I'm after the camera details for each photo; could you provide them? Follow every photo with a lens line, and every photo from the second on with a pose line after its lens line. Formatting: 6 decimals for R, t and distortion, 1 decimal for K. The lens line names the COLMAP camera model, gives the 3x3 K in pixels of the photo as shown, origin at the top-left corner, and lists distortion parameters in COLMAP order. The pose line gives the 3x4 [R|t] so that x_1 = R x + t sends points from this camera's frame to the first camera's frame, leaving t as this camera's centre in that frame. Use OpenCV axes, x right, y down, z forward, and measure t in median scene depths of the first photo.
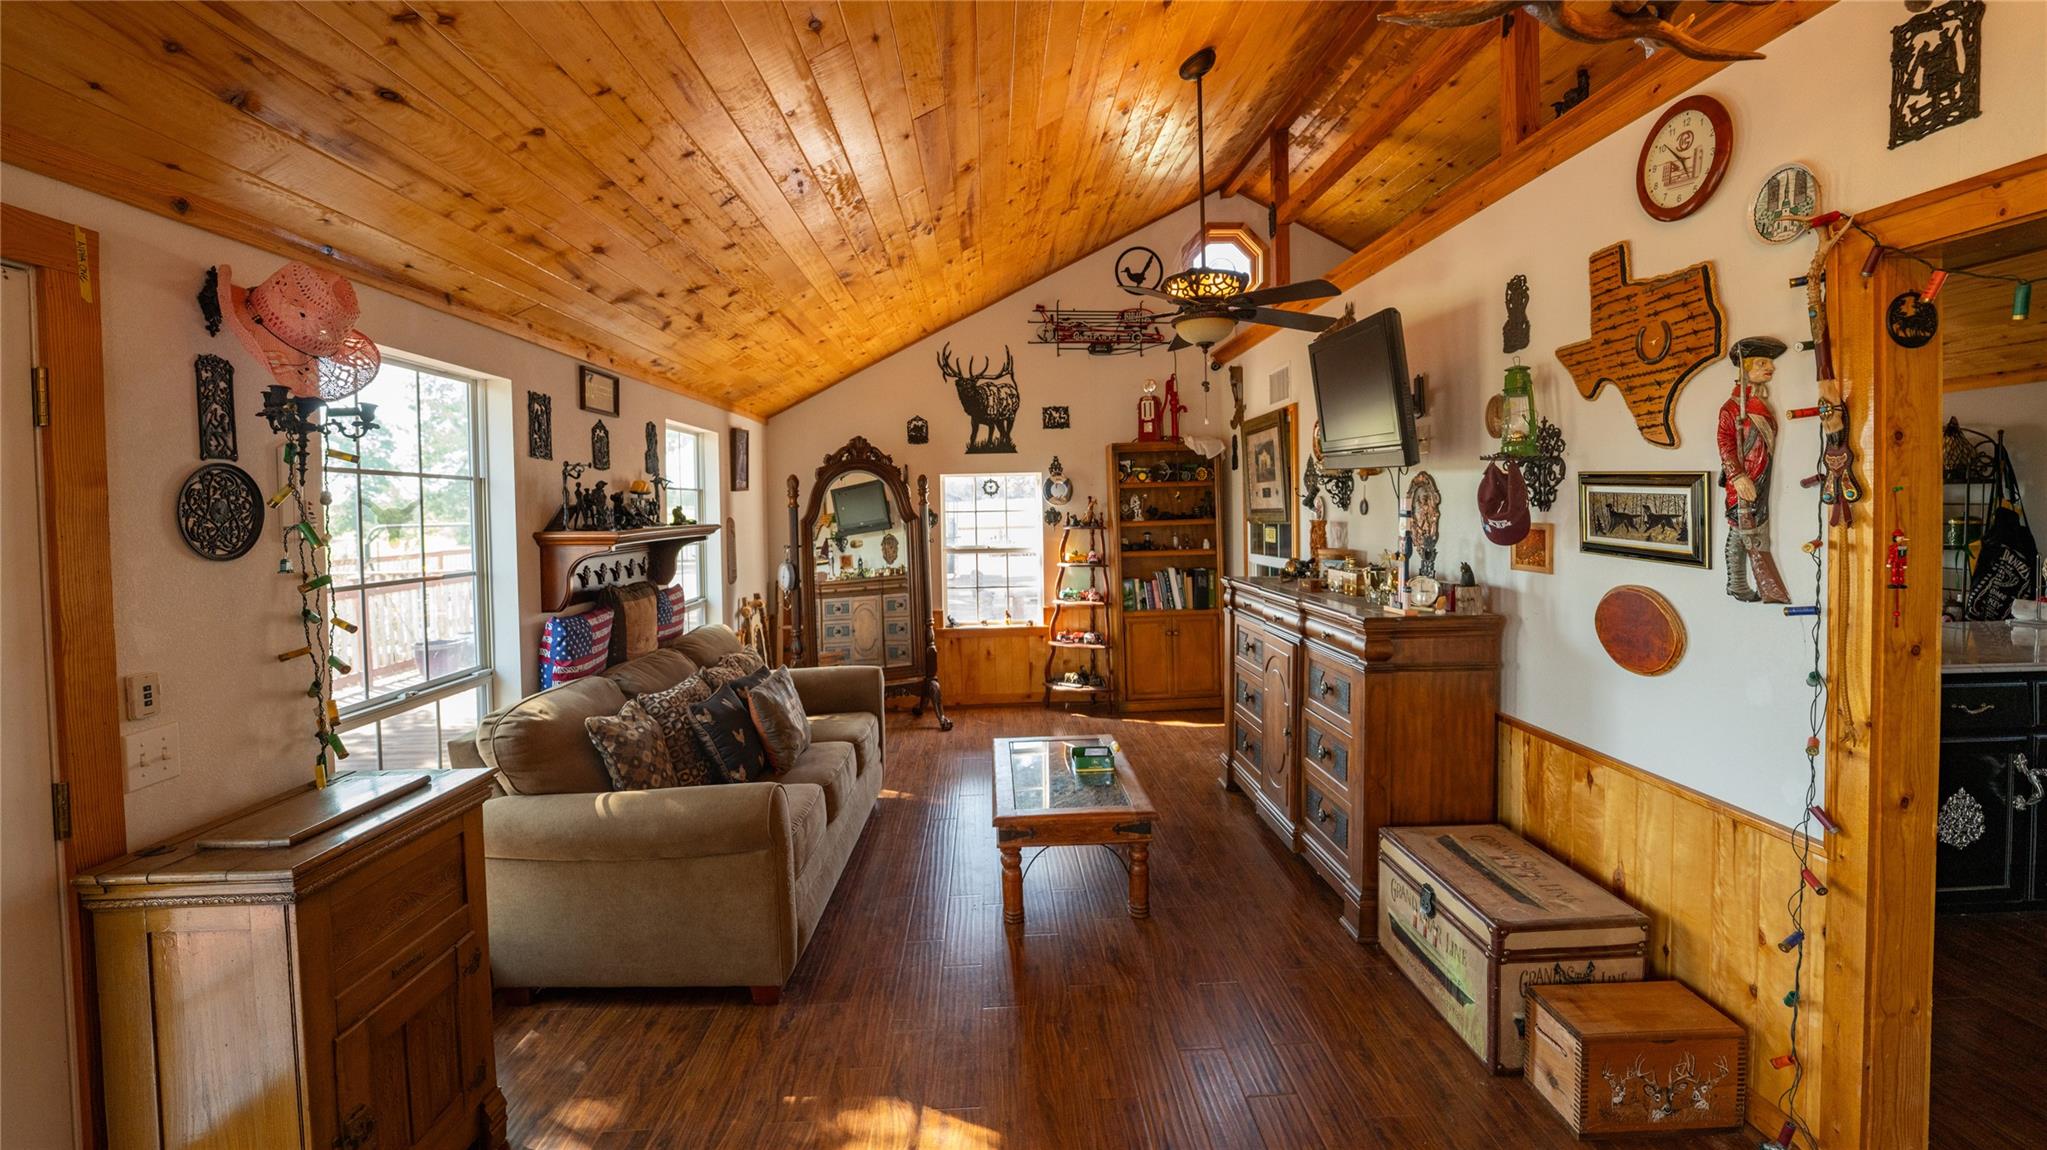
lens RADIAL K [[863.5, 0, 1023.6], [0, 863.5, 530.1], [0, 0, 1]] dist [-0.022025, 0.000492]
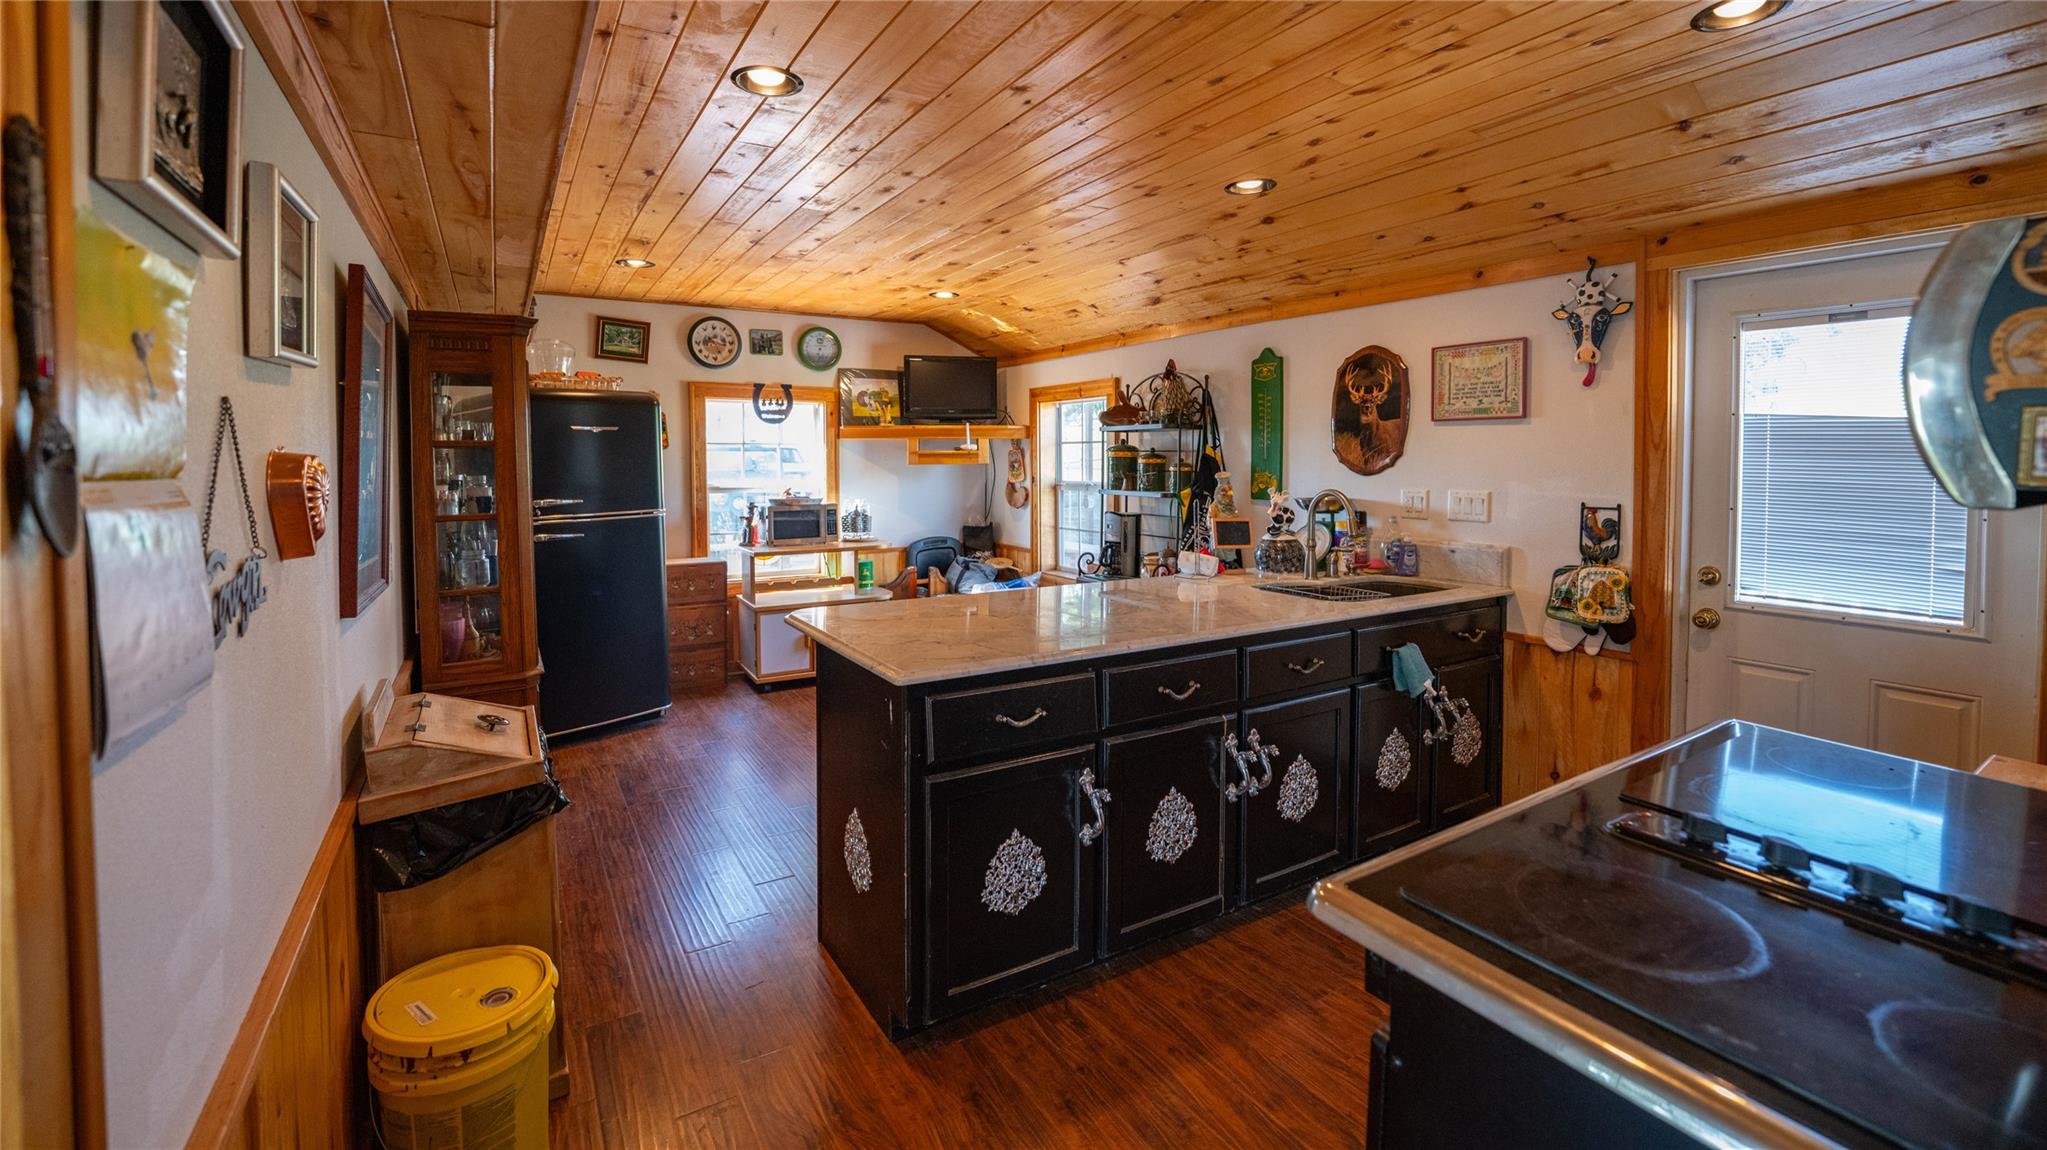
lens RADIAL K [[857.8, 0, 1026.5], [0, 857.8, 478.2], [0, 0, 1]] dist [-0.024114, 0.000775]
pose [[0.872867, 0.002911, 0.487949, 0.765966], [0.001402, 0.999963, -0.008475, 0.014399], [-0.487956, 0.008082, 0.872831, 0.354979]]
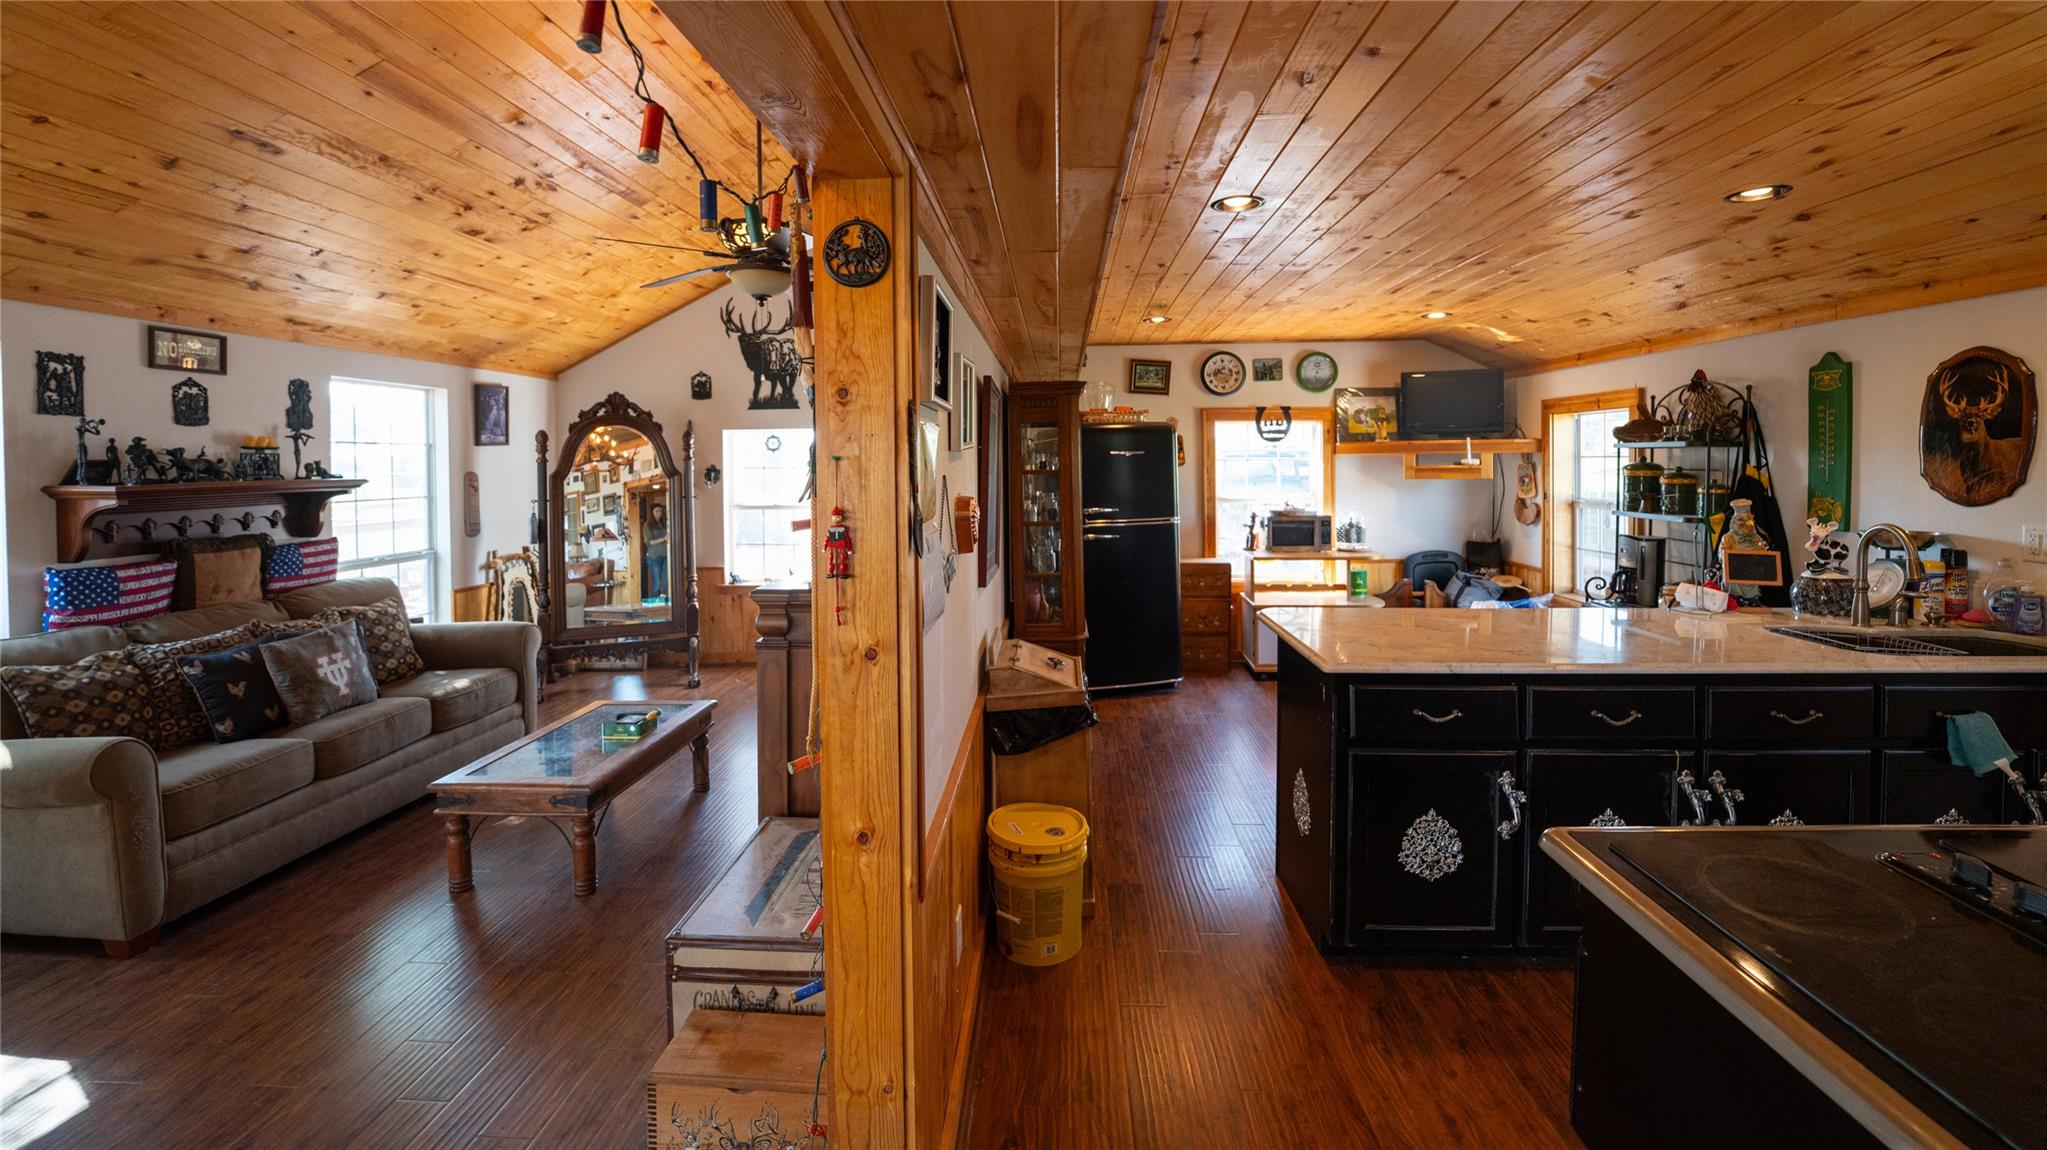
lens RADIAL K [[857.8, 0, 1026.5], [0, 857.8, 478.2], [0, 0, 1]] dist [-0.024114, 0.000775]
pose [[0.996106, 0.010465, -0.087541, 0.778228], [-0.011022, 0.999922, -0.005882, -0.015816], [0.087473, 0.006824, 0.996144, 0.108177]]
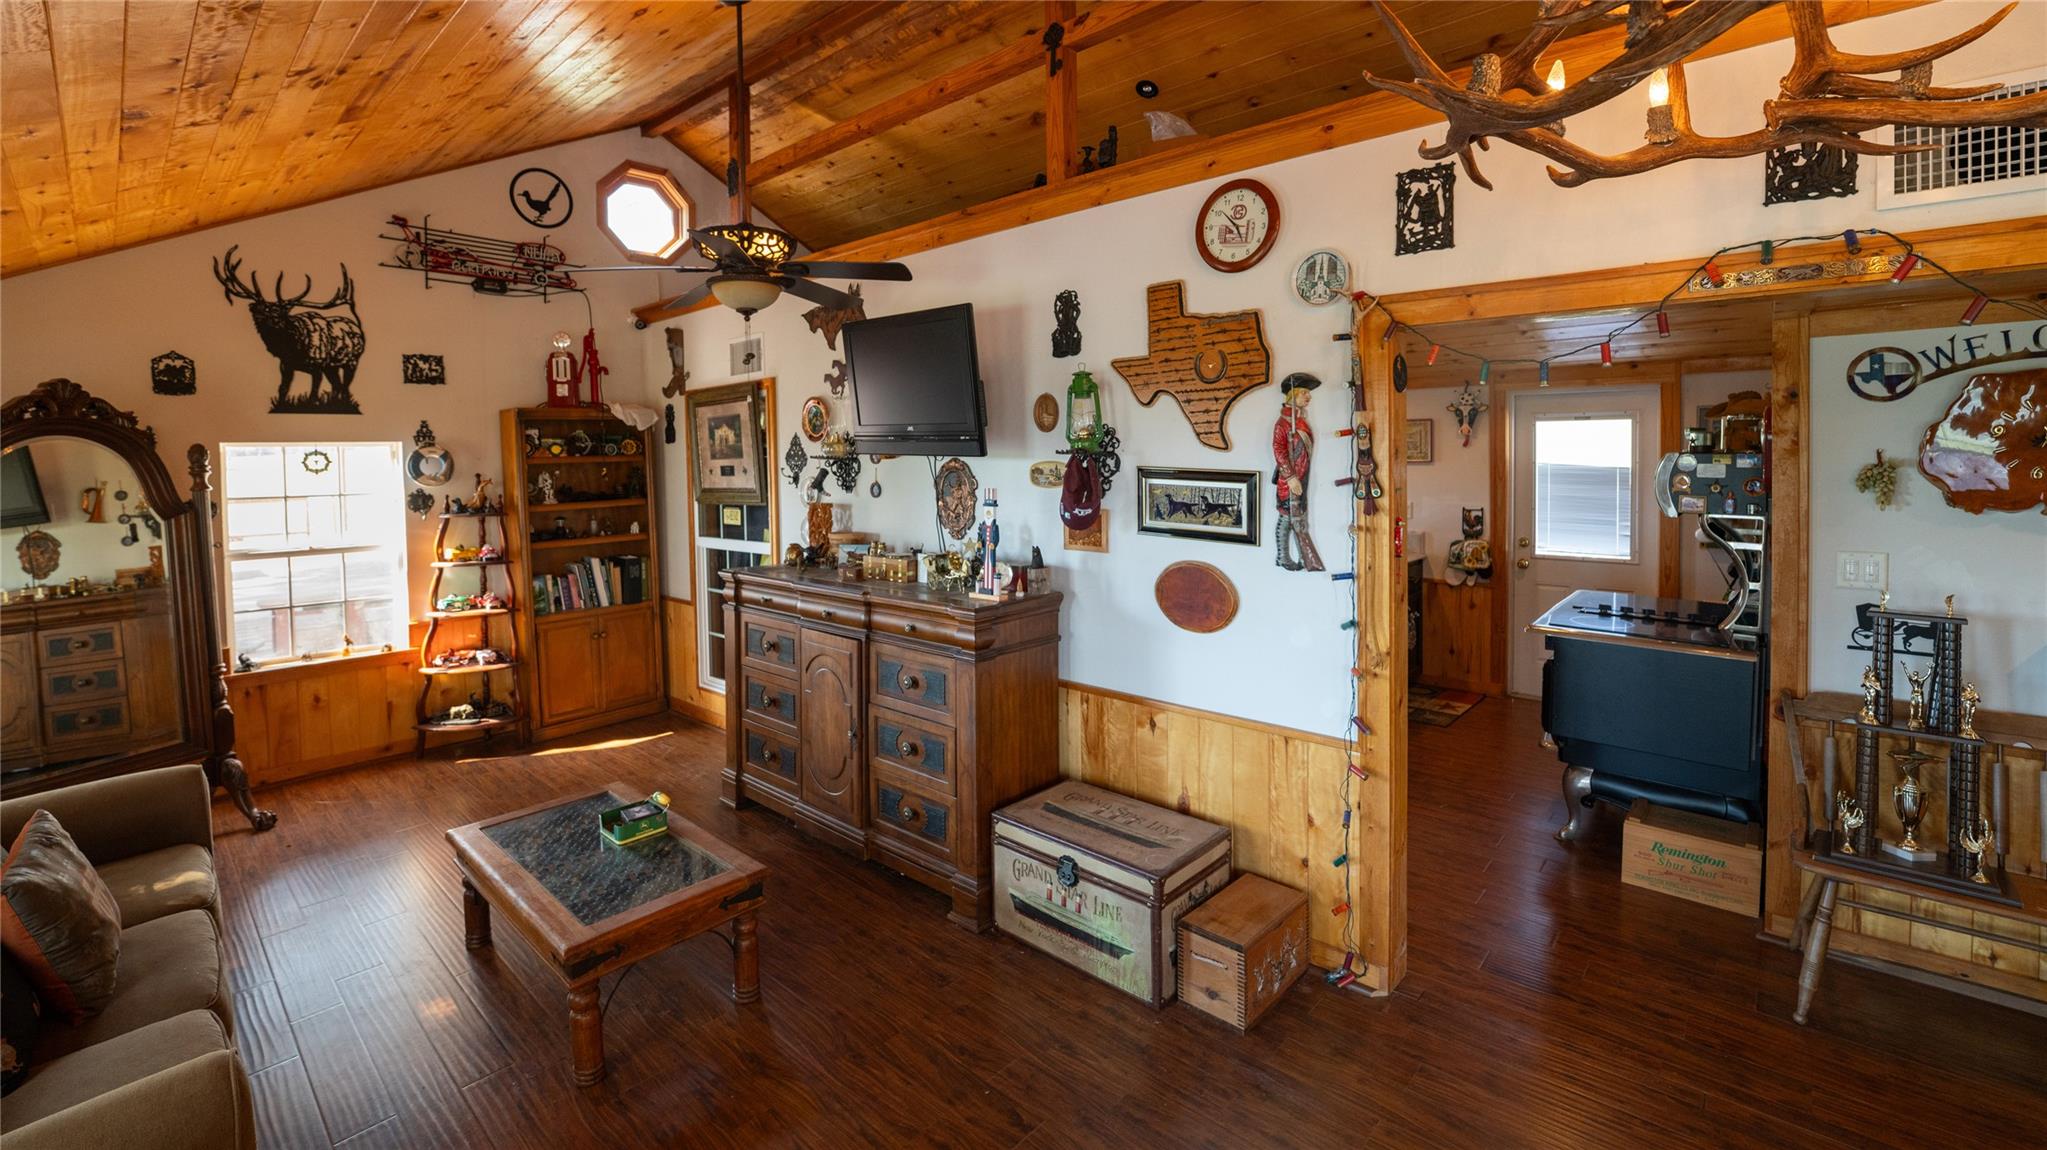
lens RADIAL K [[857.8, 0, 1026.5], [0, 857.8, 478.2], [0, 0, 1]] dist [-0.024114, 0.000775]
pose [[0.702143, -0.012335, 0.711929, -0.277719], [0.023163, 0.999716, -0.005524, -0.044544], [-0.711659, 0.020368, 0.702230, 0.252730]]
